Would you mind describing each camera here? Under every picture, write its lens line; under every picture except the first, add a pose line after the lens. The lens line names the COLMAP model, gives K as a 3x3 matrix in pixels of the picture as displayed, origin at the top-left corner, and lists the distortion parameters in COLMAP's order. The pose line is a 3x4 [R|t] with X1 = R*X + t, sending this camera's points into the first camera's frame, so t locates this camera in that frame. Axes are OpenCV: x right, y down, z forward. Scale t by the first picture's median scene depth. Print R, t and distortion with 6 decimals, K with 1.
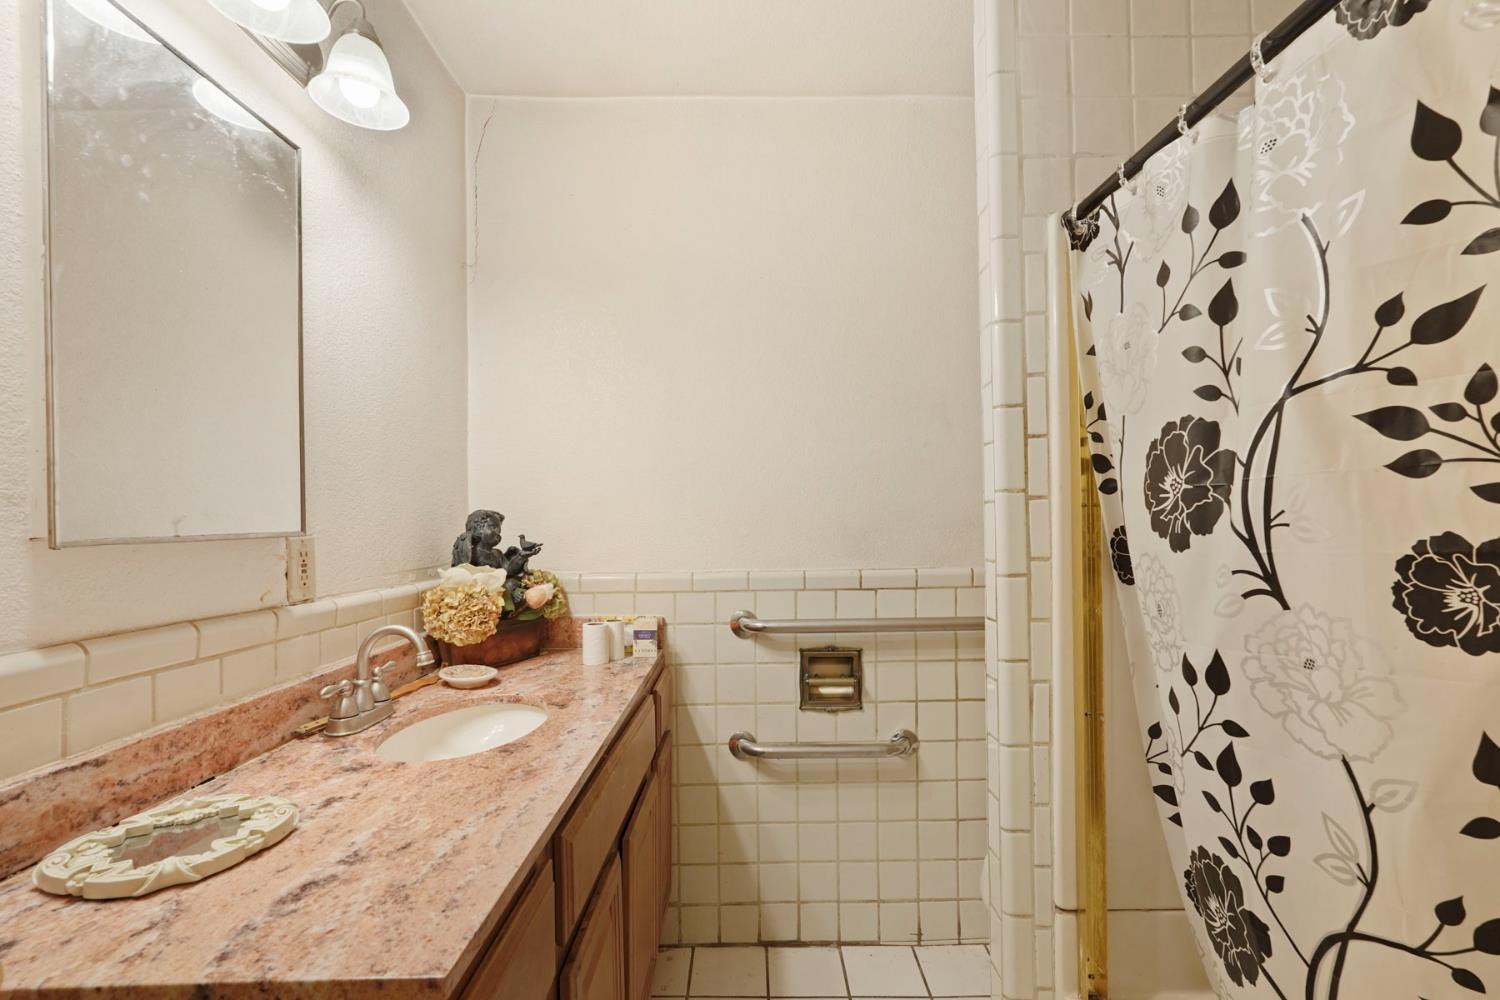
lens RADIAL K [[668.4, 0, 751.8], [0, 668.4, 513.2], [0, 0, 1]] dist [-0.016700, 0.010889]
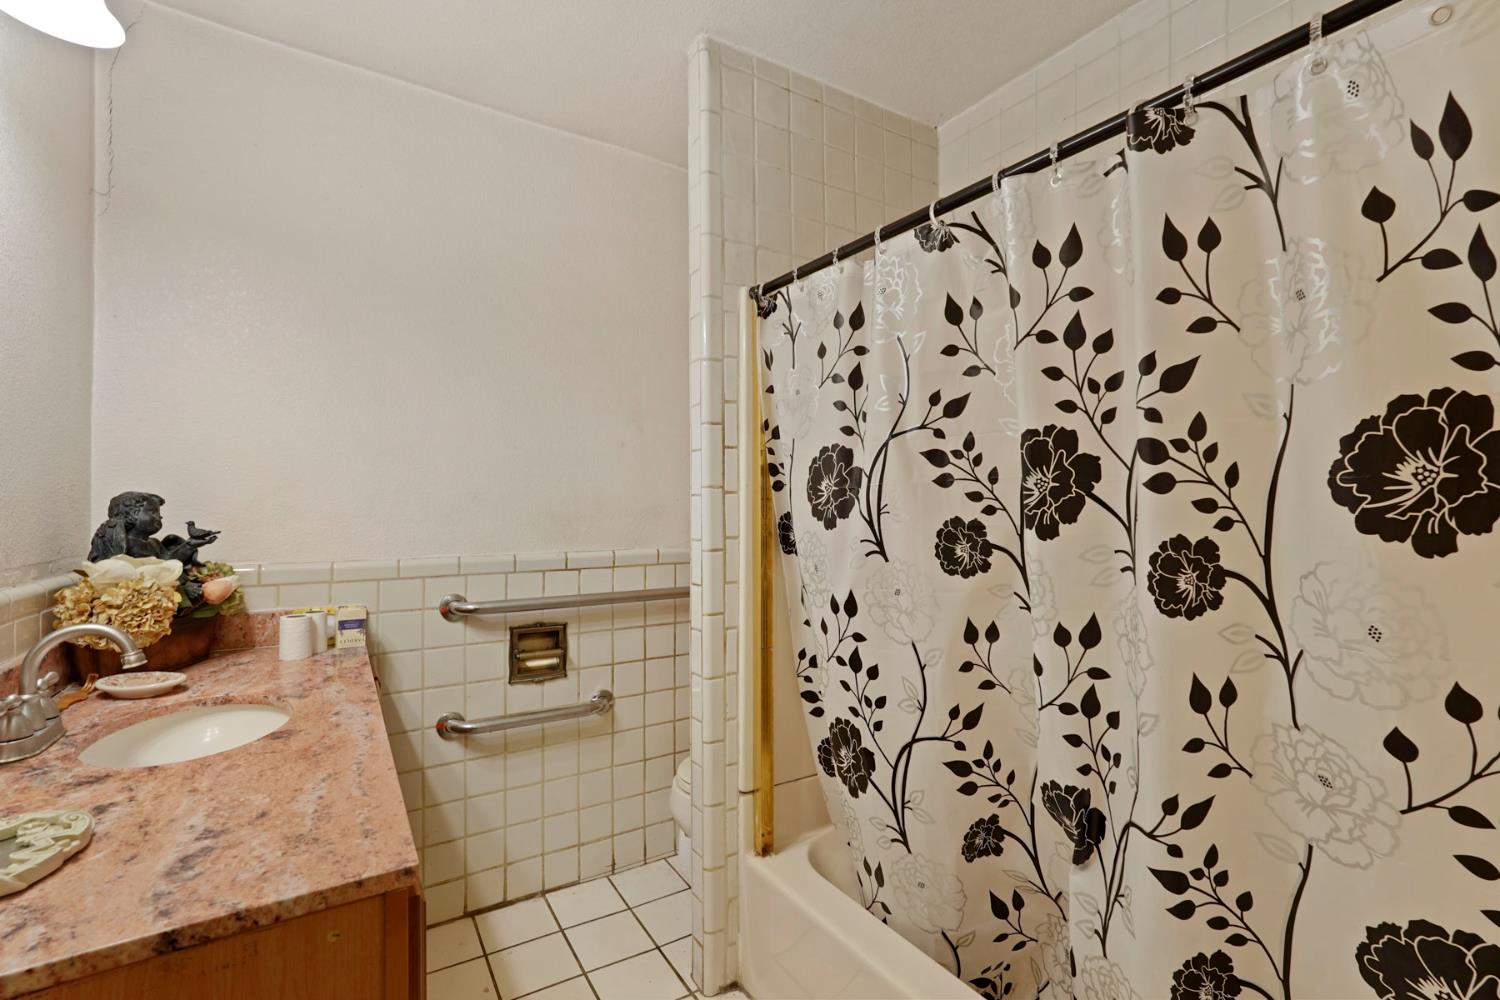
lens RADIAL K [[662.0, 0, 746.4], [0, 662.0, 497.8], [0, 0, 1]] dist [-0.001230, 0.000729]
pose [[0.852868, 0.017804, 0.521823, -0.250561], [-0.013654, 0.999837, -0.011797, 0.002900], [-0.521948, 0.002937, 0.852972, -0.169169]]
